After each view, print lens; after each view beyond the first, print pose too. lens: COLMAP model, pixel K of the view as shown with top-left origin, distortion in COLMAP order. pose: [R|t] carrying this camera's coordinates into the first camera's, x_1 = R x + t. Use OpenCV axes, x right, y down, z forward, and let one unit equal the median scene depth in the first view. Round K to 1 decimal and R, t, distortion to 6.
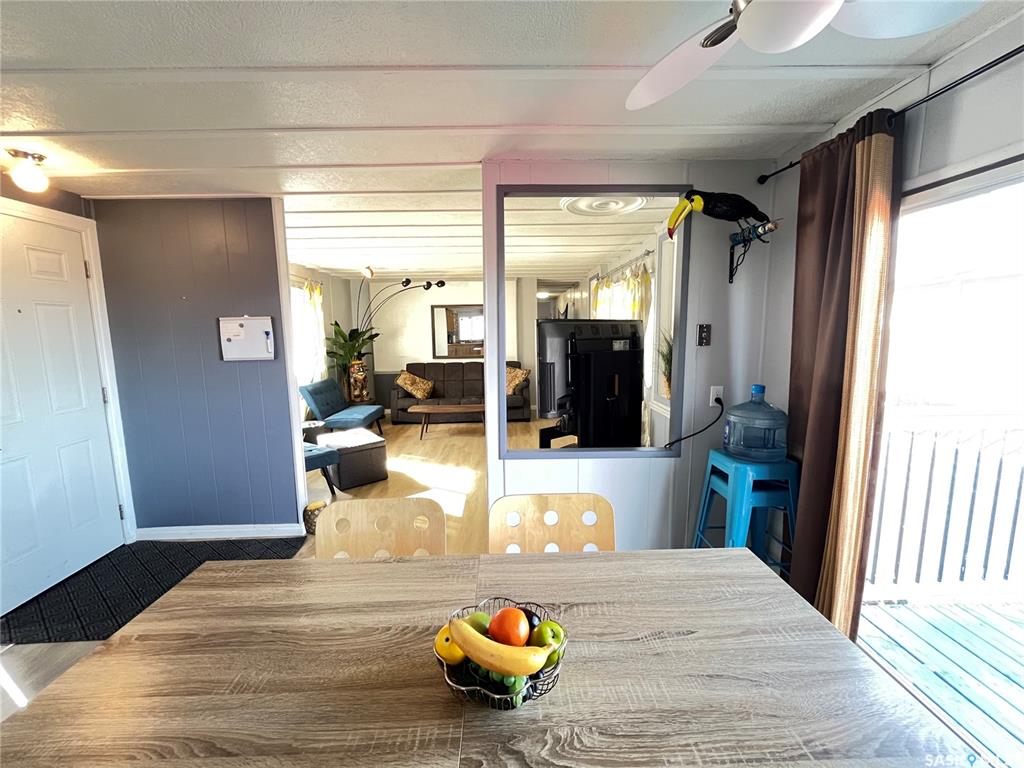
lens RADIAL K [[414.5, 0, 512.0], [0, 414.5, 384.0], [0, 0, 1]] dist [-0.002618, -0.000139]
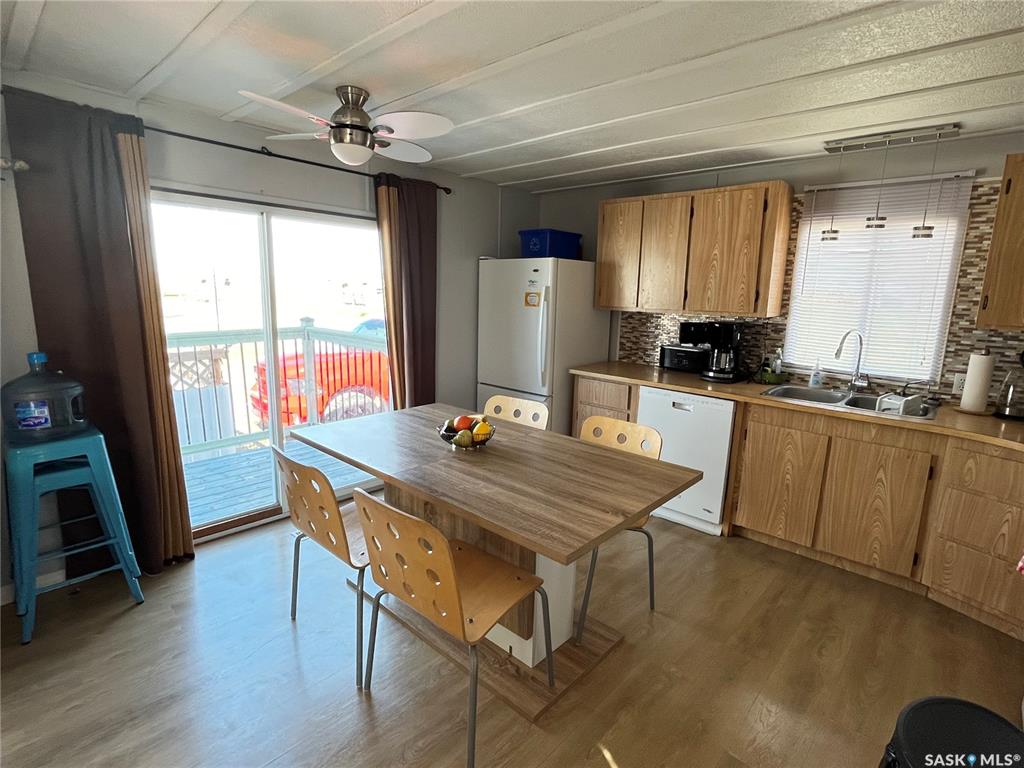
lens RADIAL K [[513.3, 0, 512.0], [0, 513.3, 384.0], [0, 0, 1]] dist [-0.000520, -0.000478]
pose [[-0.724335, -0.134013, 0.676298, -0.834014], [0.076842, 0.959123, 0.272356, -0.149433], [-0.685152, 0.249245, -0.684429, 1.077398]]
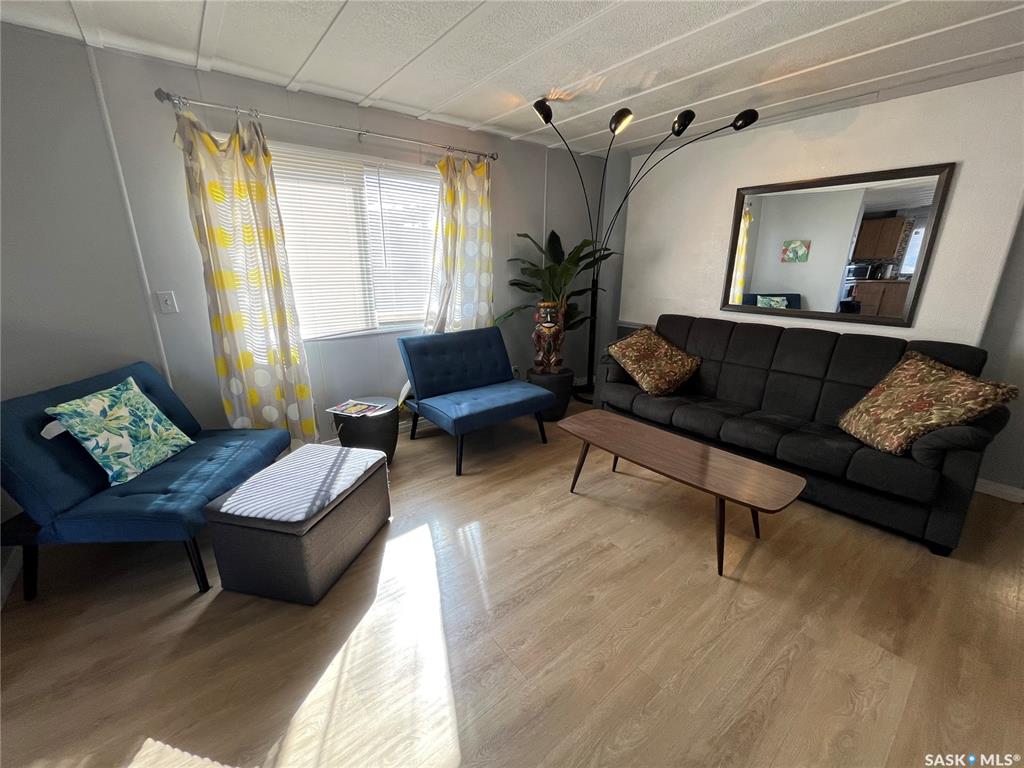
lens RADIAL K [[414.5, 0, 512.0], [0, 414.5, 384.0], [0, 0, 1]] dist [-0.002618, -0.000139]
pose [[0.608425, 0.241588, -0.755946, 0.151279], [-0.114629, 0.969303, 0.217514, -0.194422], [0.785289, -0.045687, 0.617441, 1.844629]]
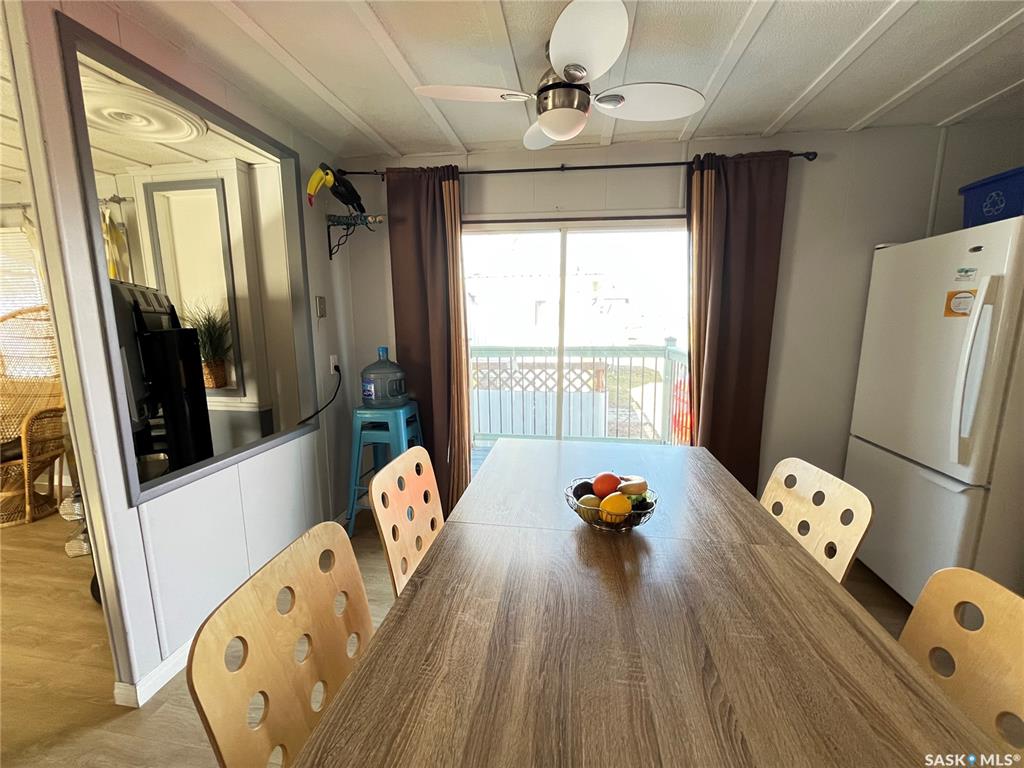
lens RADIAL K [[413.7, 0, 512.0], [0, 413.7, 384.0], [0, 0, 1]] dist [0.001460, 0.000056]
pose [[0.172599, -0.144864, 0.974281, -0.565876], [0.131330, 0.983679, 0.122995, 0.008913], [-0.976198, 0.106724, 0.188807, 0.403785]]
